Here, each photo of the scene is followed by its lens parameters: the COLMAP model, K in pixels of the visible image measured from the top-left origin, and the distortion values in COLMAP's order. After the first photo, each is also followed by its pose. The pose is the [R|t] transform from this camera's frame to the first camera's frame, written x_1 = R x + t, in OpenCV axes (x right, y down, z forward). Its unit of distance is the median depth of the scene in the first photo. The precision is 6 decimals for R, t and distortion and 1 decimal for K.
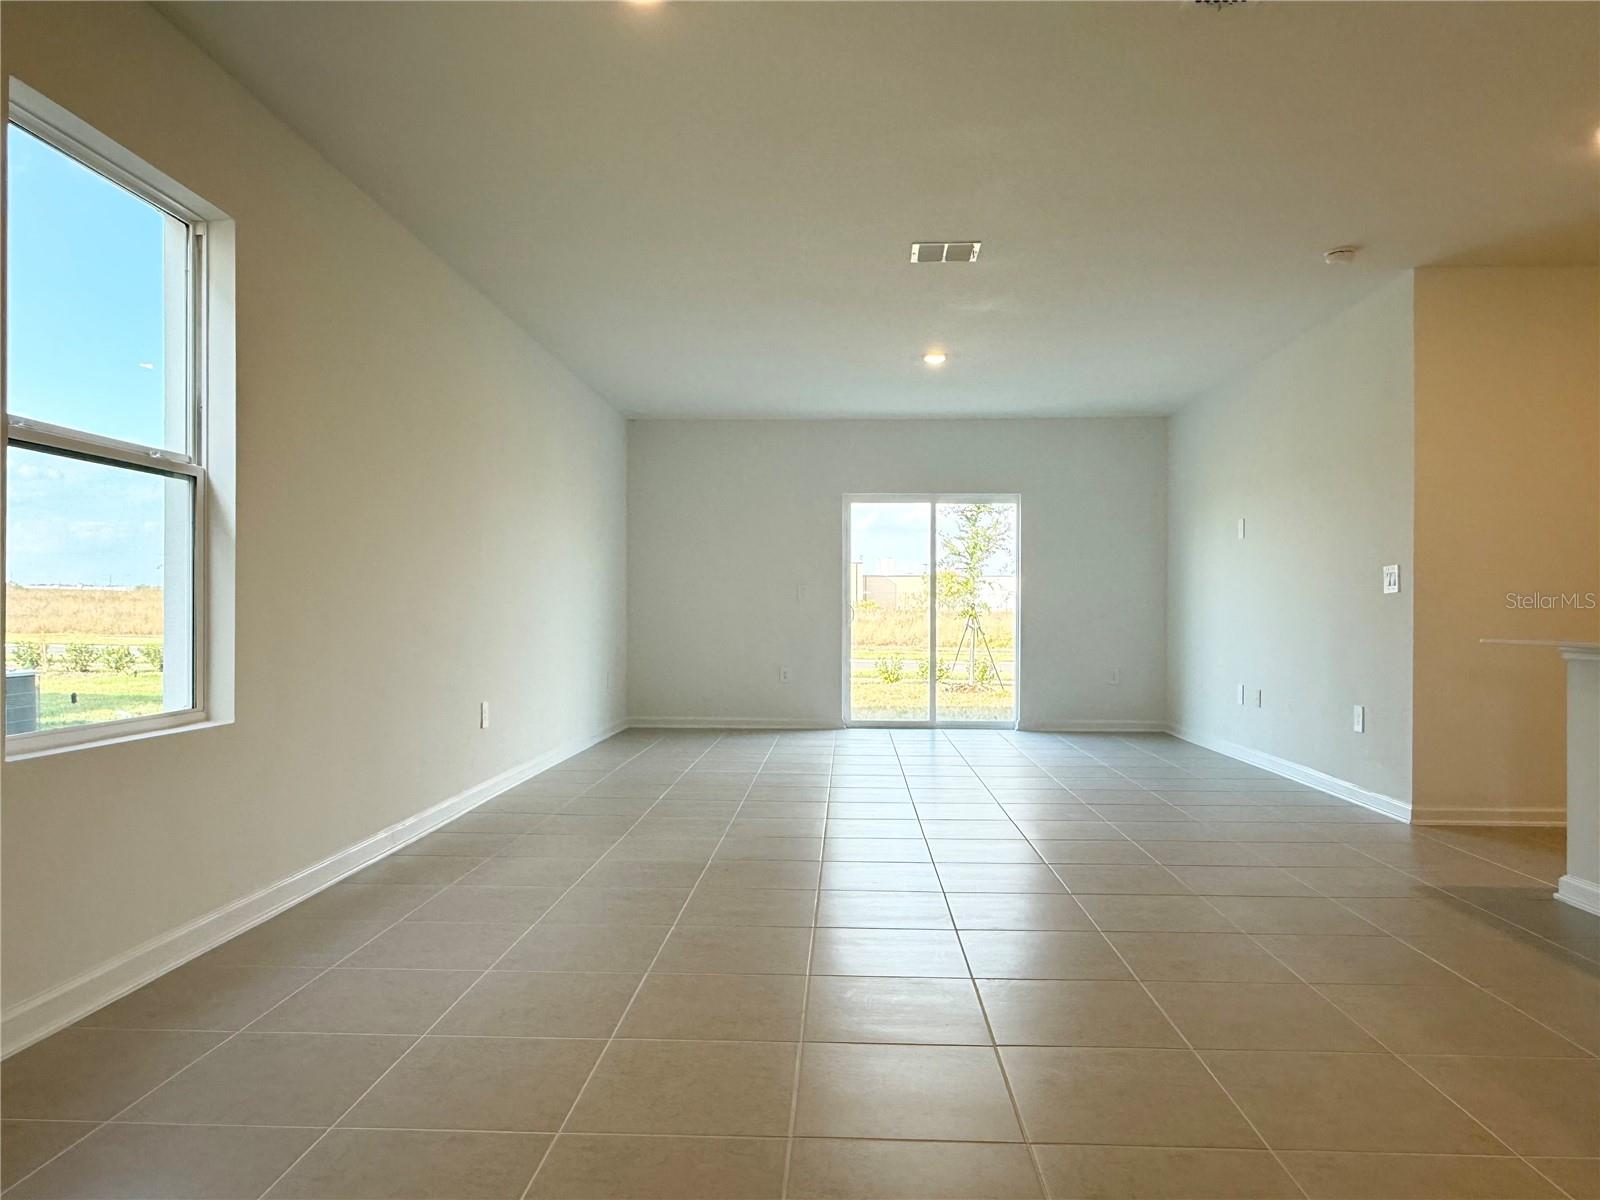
lens RADIAL K [[1066.6, 0, 803.4], [0, 1066.6, 606.4], [0, 0, 1]] dist [0.040076, -0.000080]
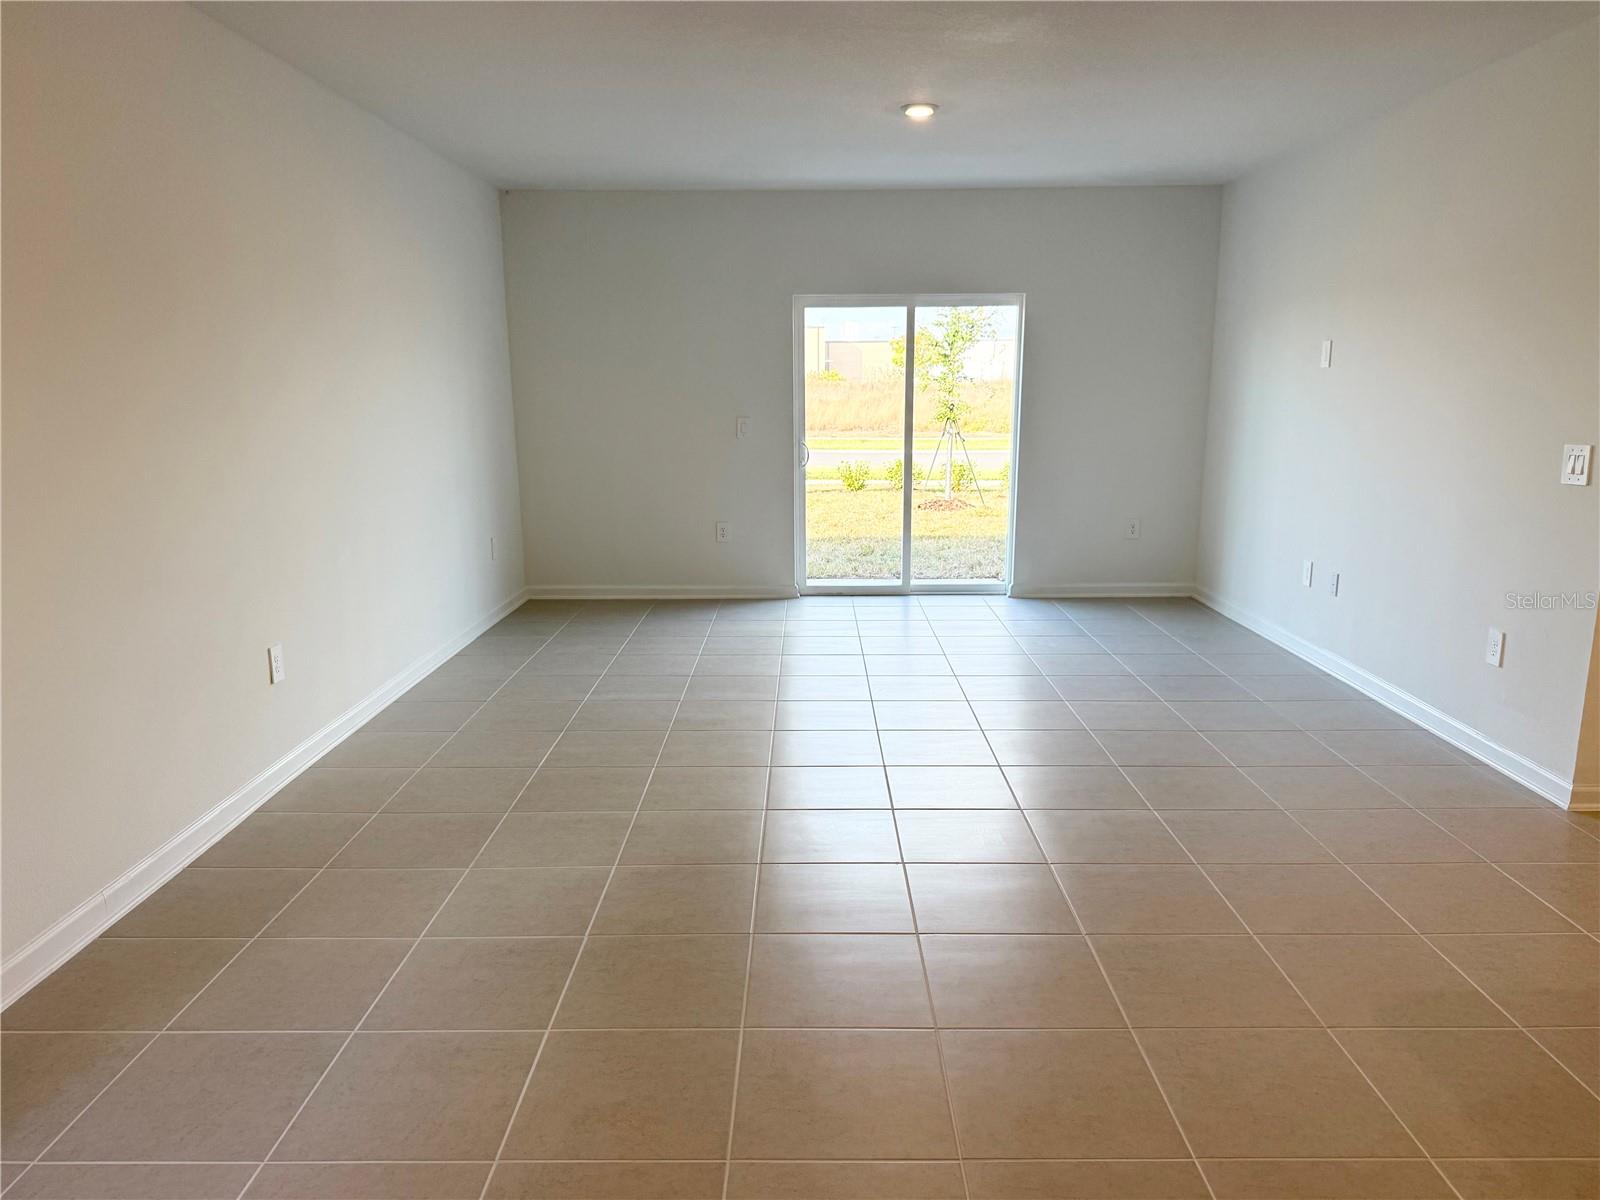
lens RADIAL K [[1125.0, 0, 802.5], [0, 1125.0, 599.1], [0, 0, 1]] dist [0.154361, -0.210868]
pose [[0.999321, -0.014675, 0.033785, 0.013112], [0.007744, 0.980410, 0.196818, -0.052239], [-0.036012, -0.196423, 0.979858, 0.160321]]
